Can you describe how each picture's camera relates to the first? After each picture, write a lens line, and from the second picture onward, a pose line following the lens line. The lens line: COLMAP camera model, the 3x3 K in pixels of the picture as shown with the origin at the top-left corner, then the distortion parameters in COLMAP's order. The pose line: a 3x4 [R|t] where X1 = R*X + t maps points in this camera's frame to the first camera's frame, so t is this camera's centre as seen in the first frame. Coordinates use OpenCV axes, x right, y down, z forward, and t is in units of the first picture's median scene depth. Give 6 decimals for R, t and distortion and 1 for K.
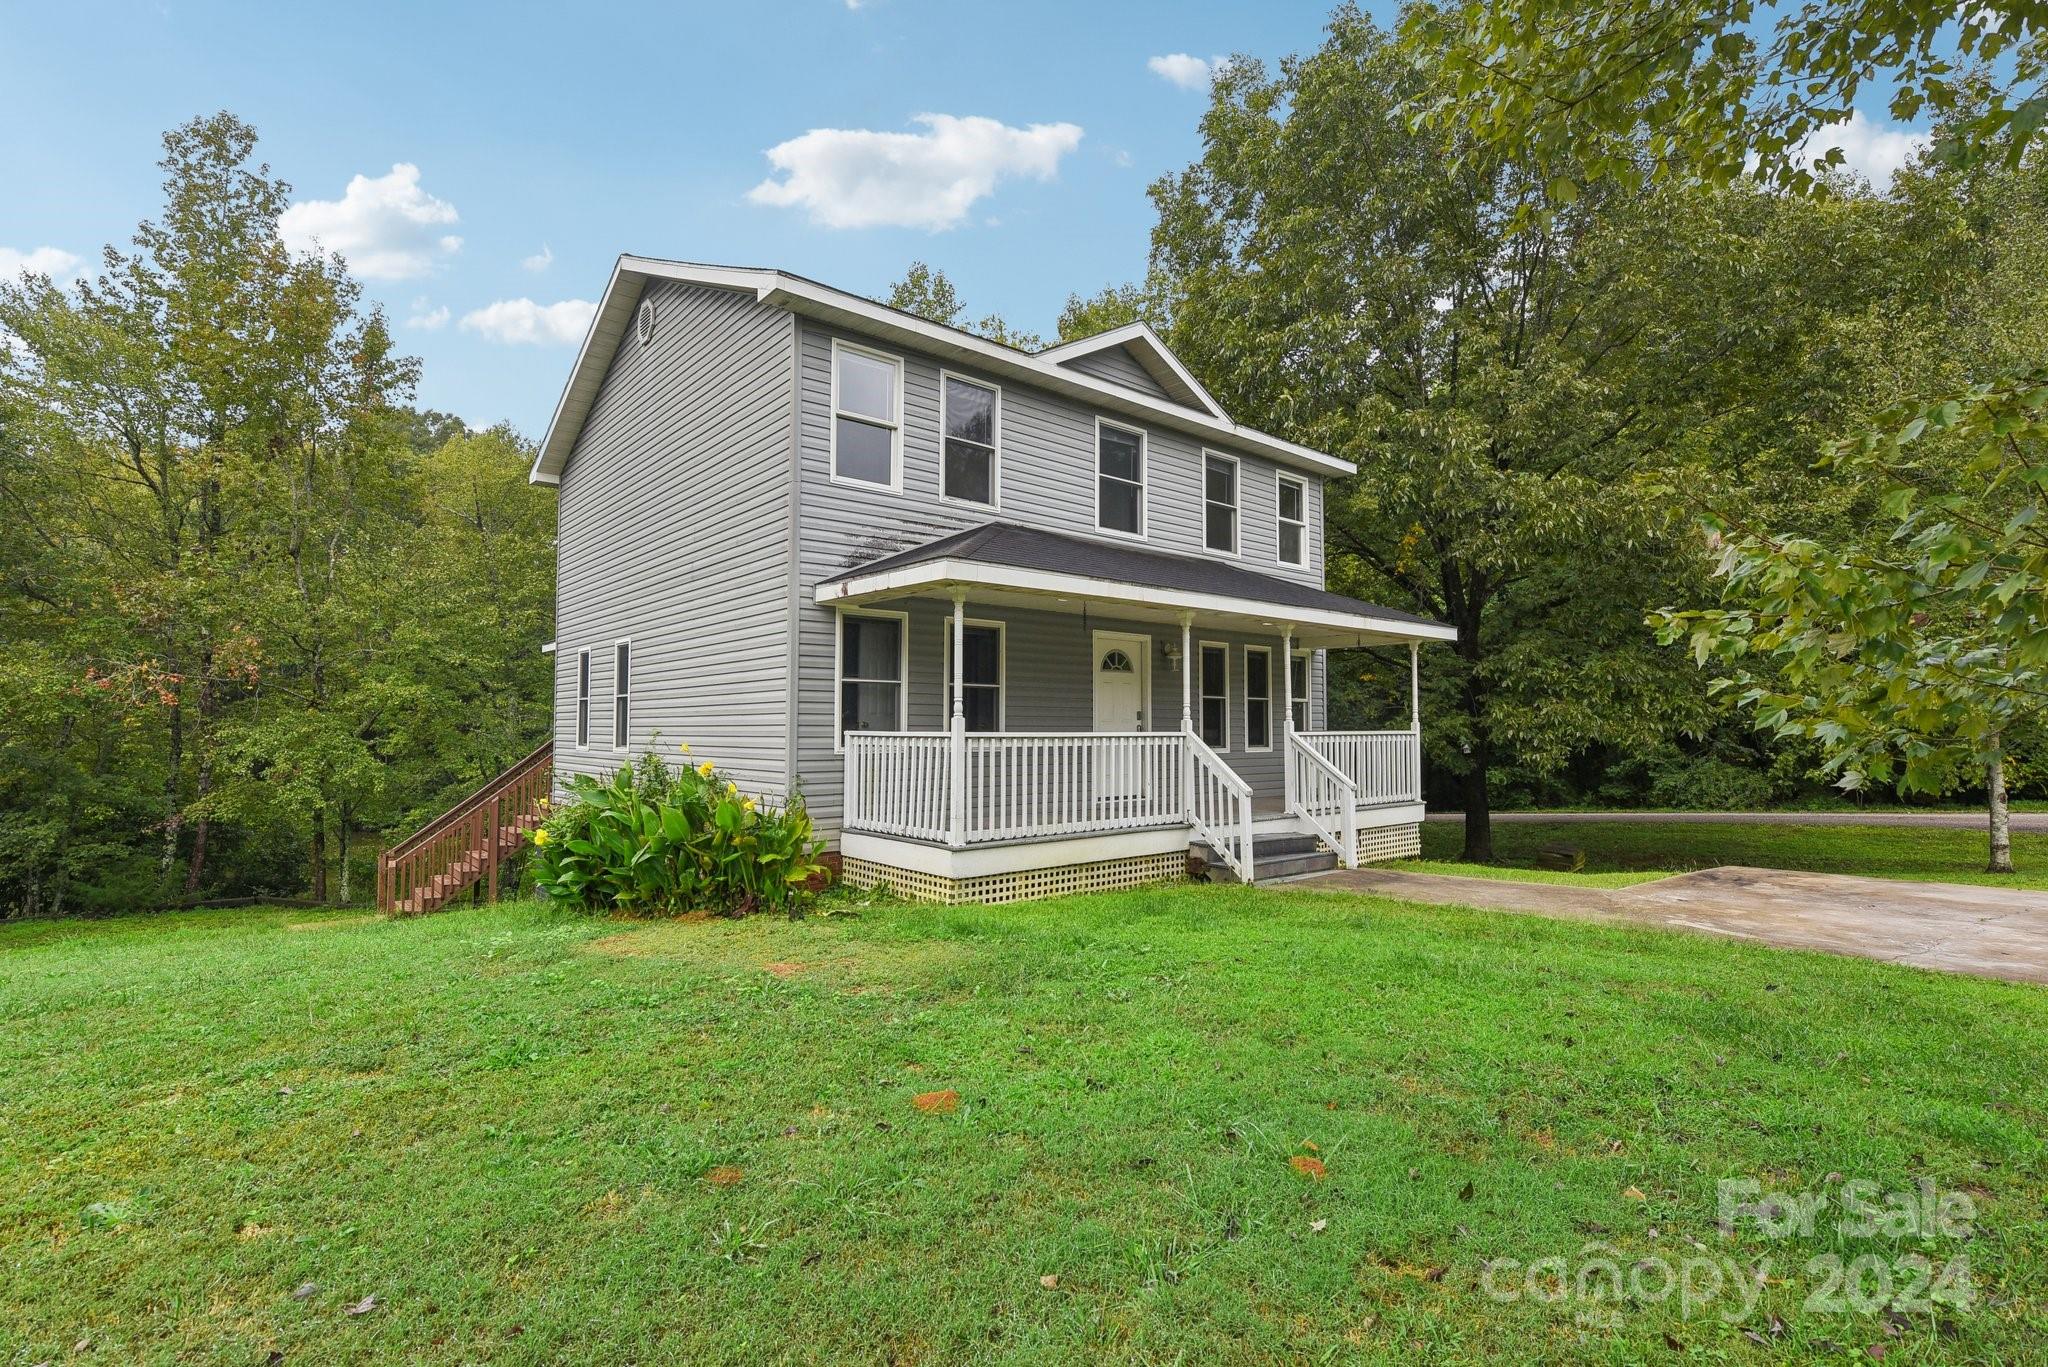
lens RADIAL K [[972.6, 0, 1017.8], [0, 972.6, 696.5], [0, 0, 1]] dist [0.002198, -0.000297]
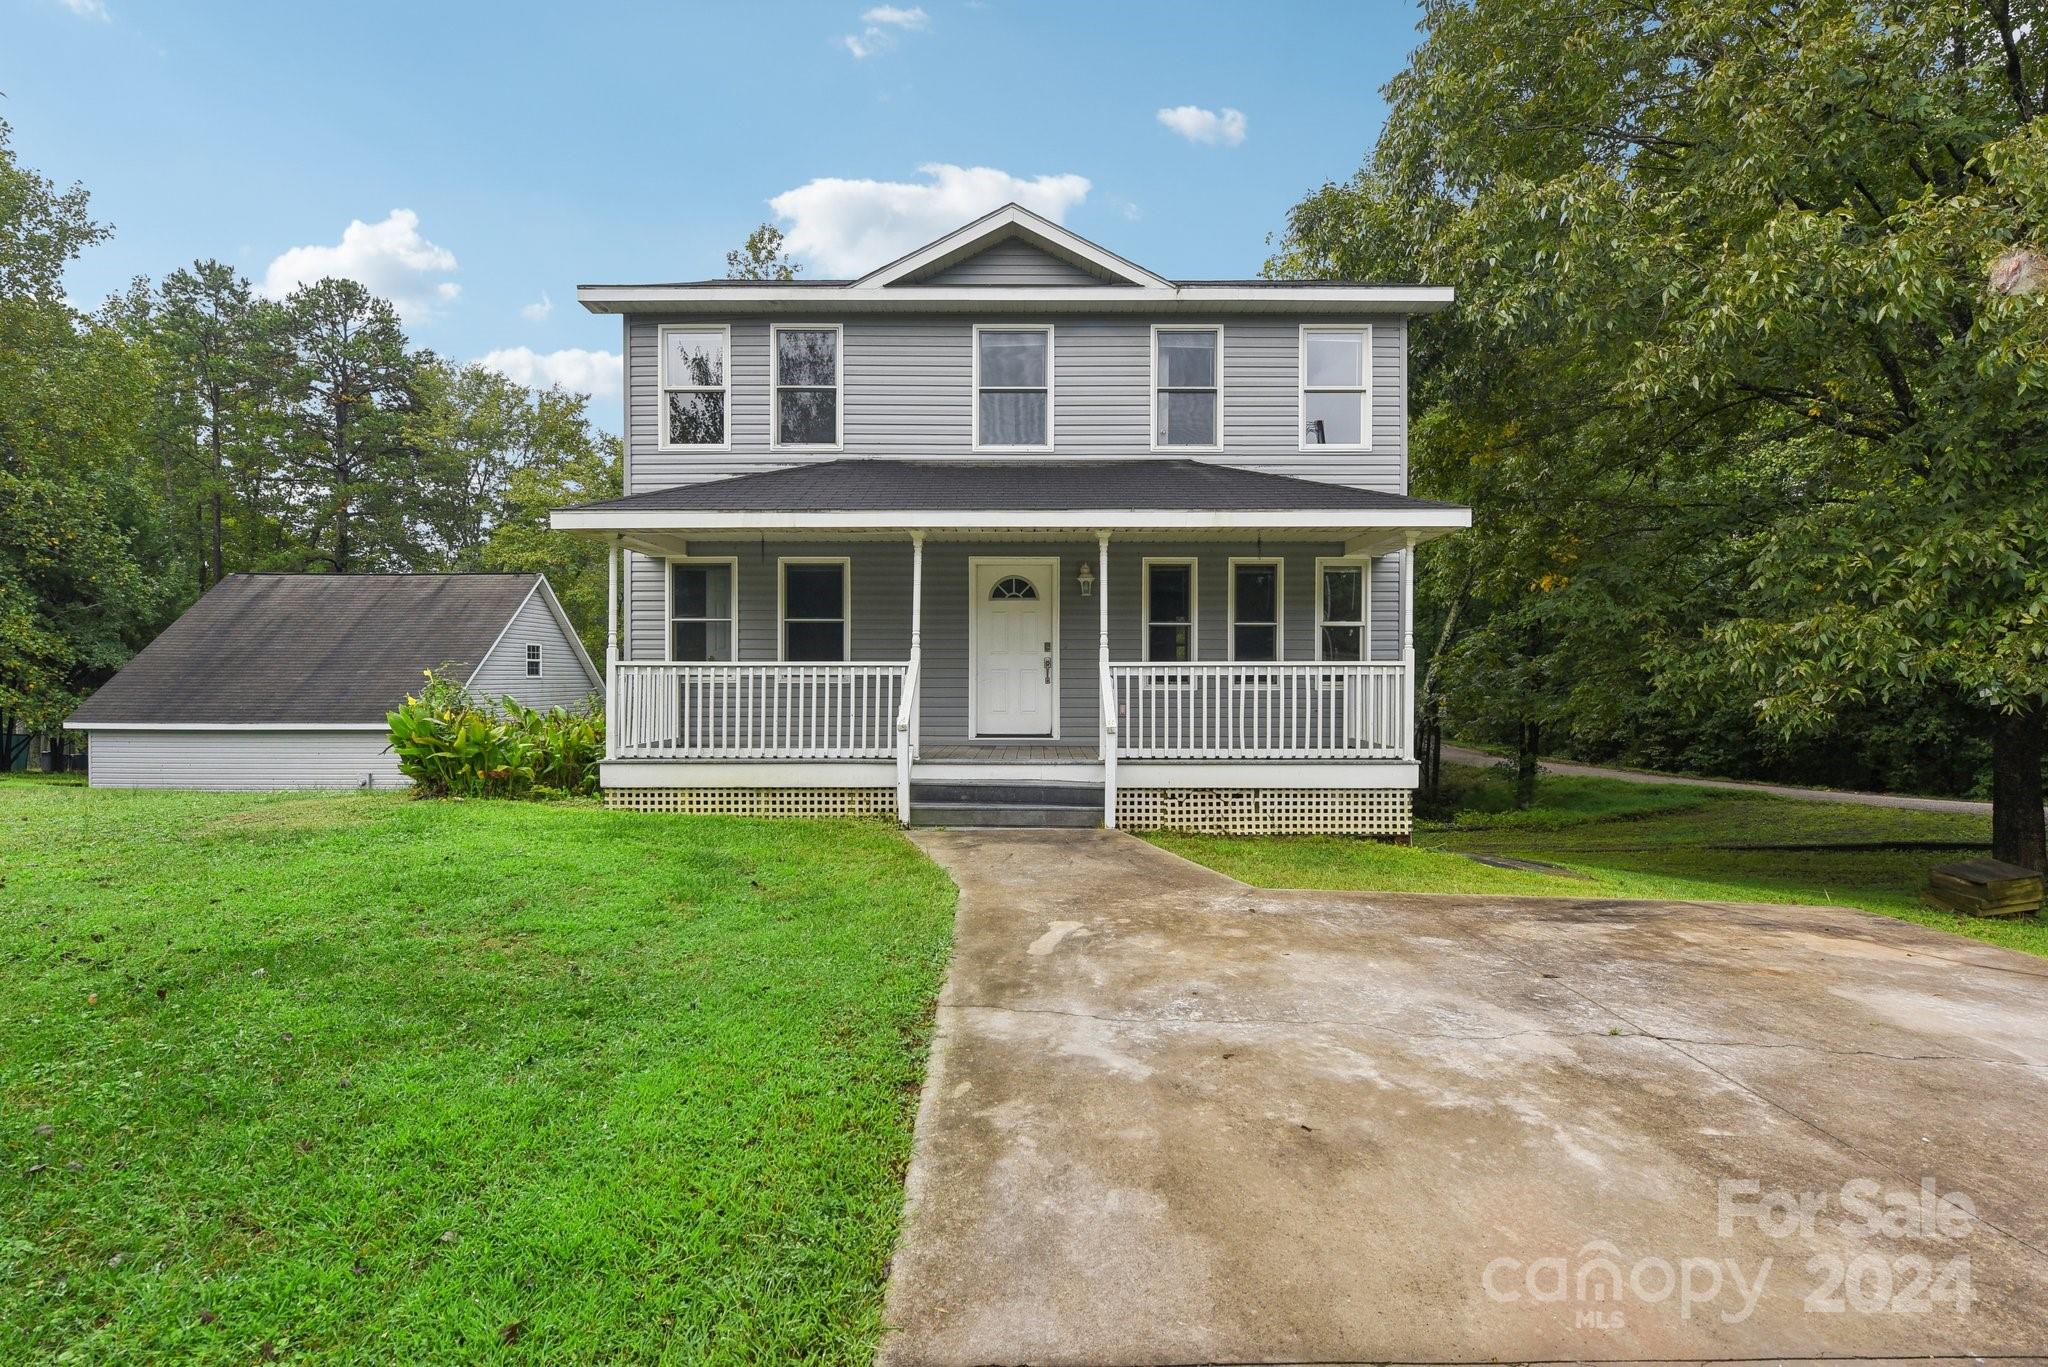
lens RADIAL K [[972.6, 0, 1017.8], [0, 972.6, 696.5], [0, 0, 1]] dist [0.002198, -0.000297]
pose [[0.758079, 0.012757, -0.652038, 0.666347], [0.021185, 0.998799, 0.044173, 0.024131], [0.651819, -0.047300, 0.756898, 0.280924]]
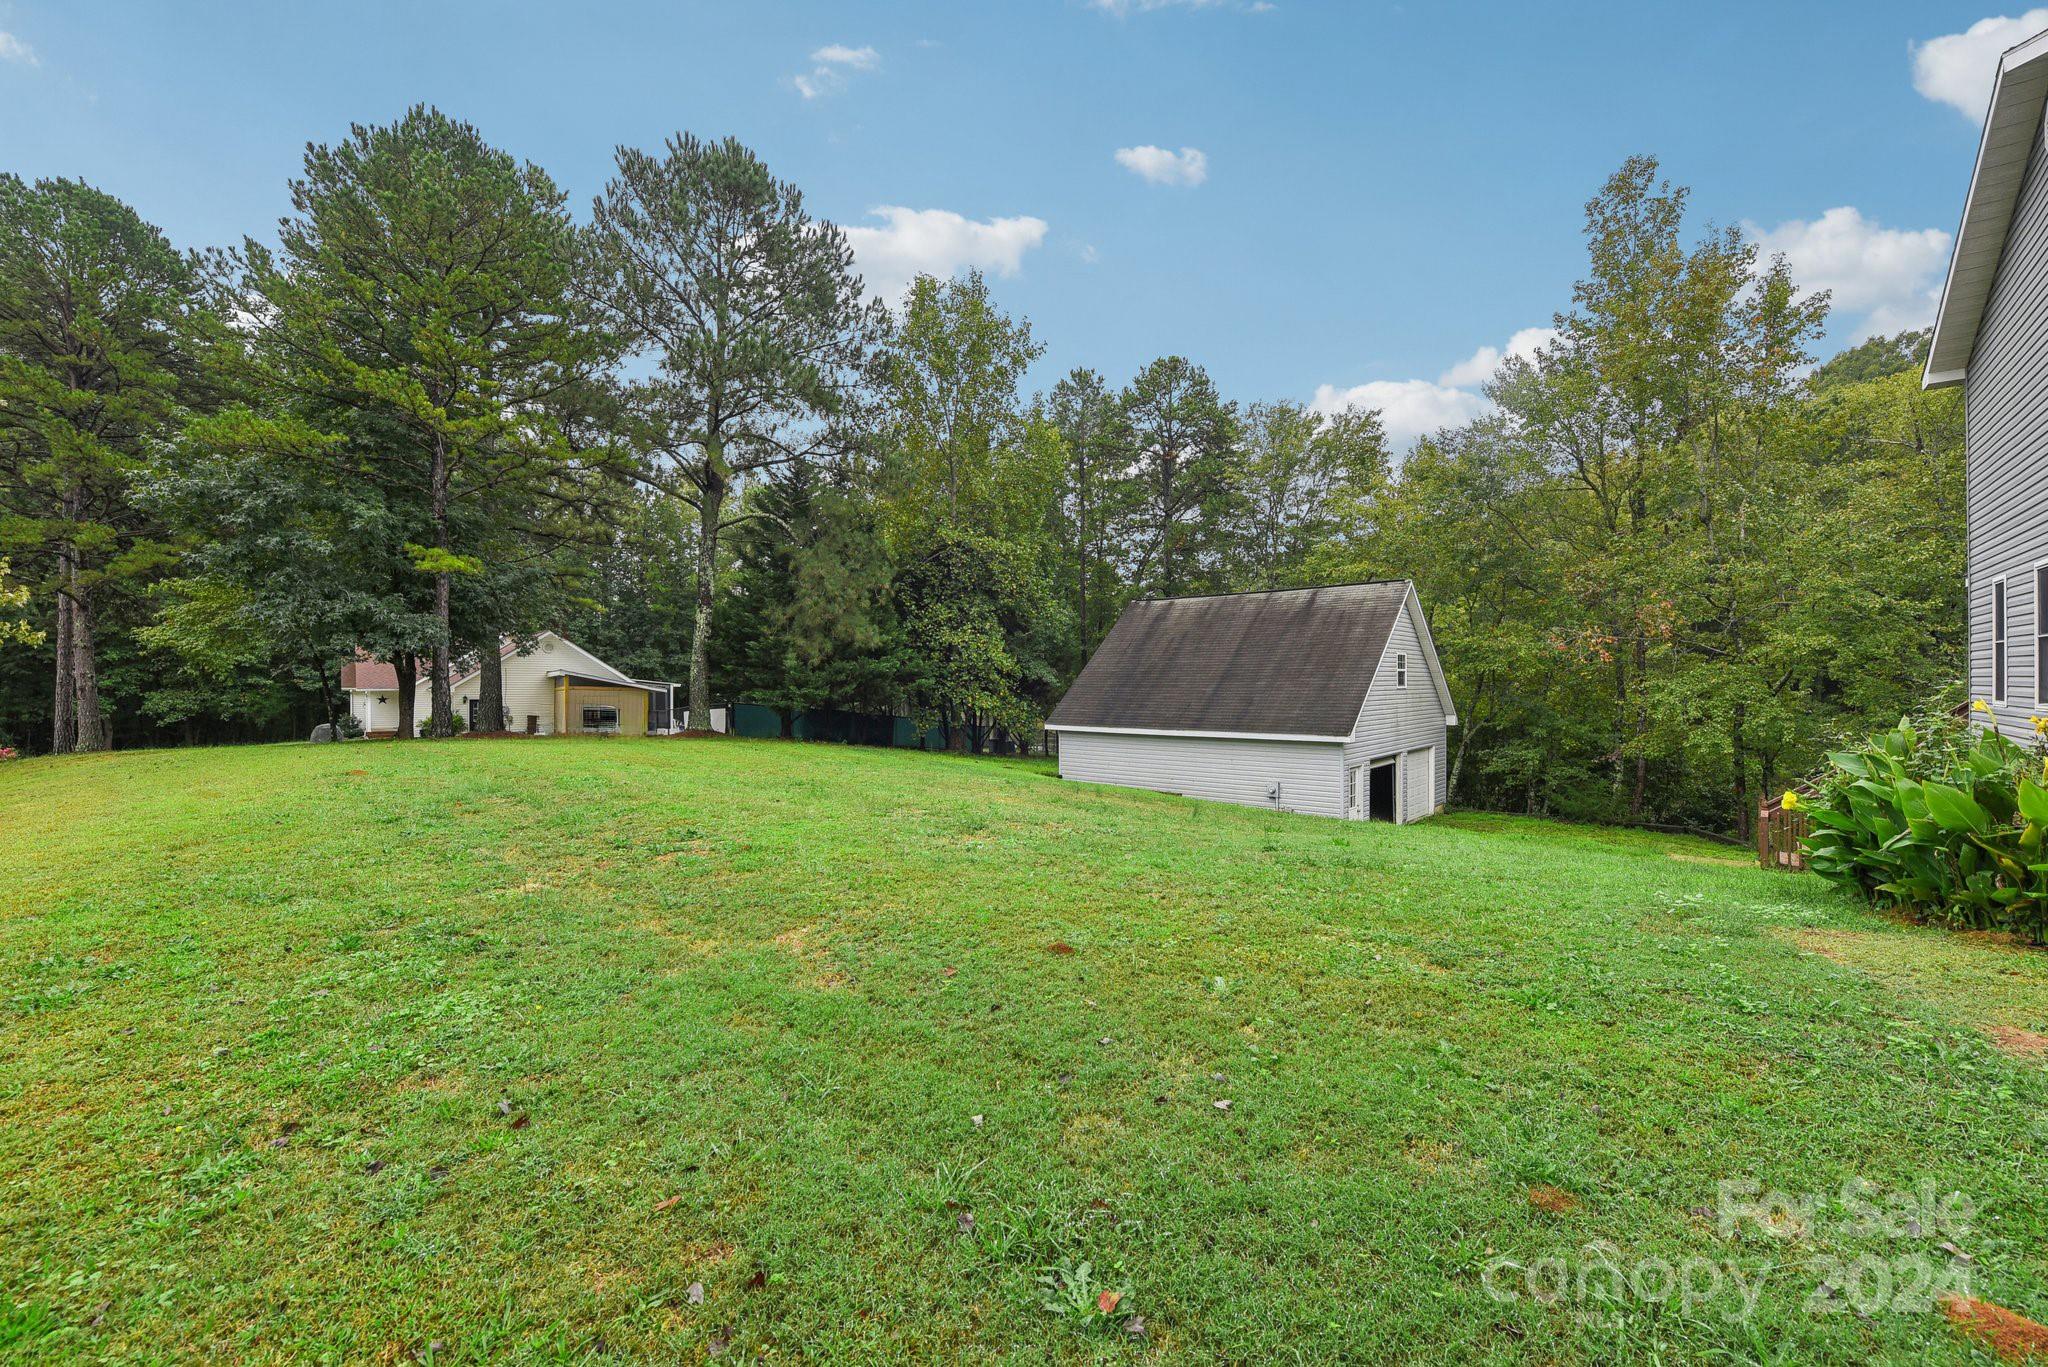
lens RADIAL K [[848.0, 0, 1024.6], [0, 848.0, 689.3], [0, 0, 1]] dist [-0.009386, -0.000566]
pose [[0.176830, 0.007317, -0.984214, 0.081375], [0.036298, 0.999244, 0.013951, 0.002759], [0.983572, -0.038192, 0.176431, 0.098397]]
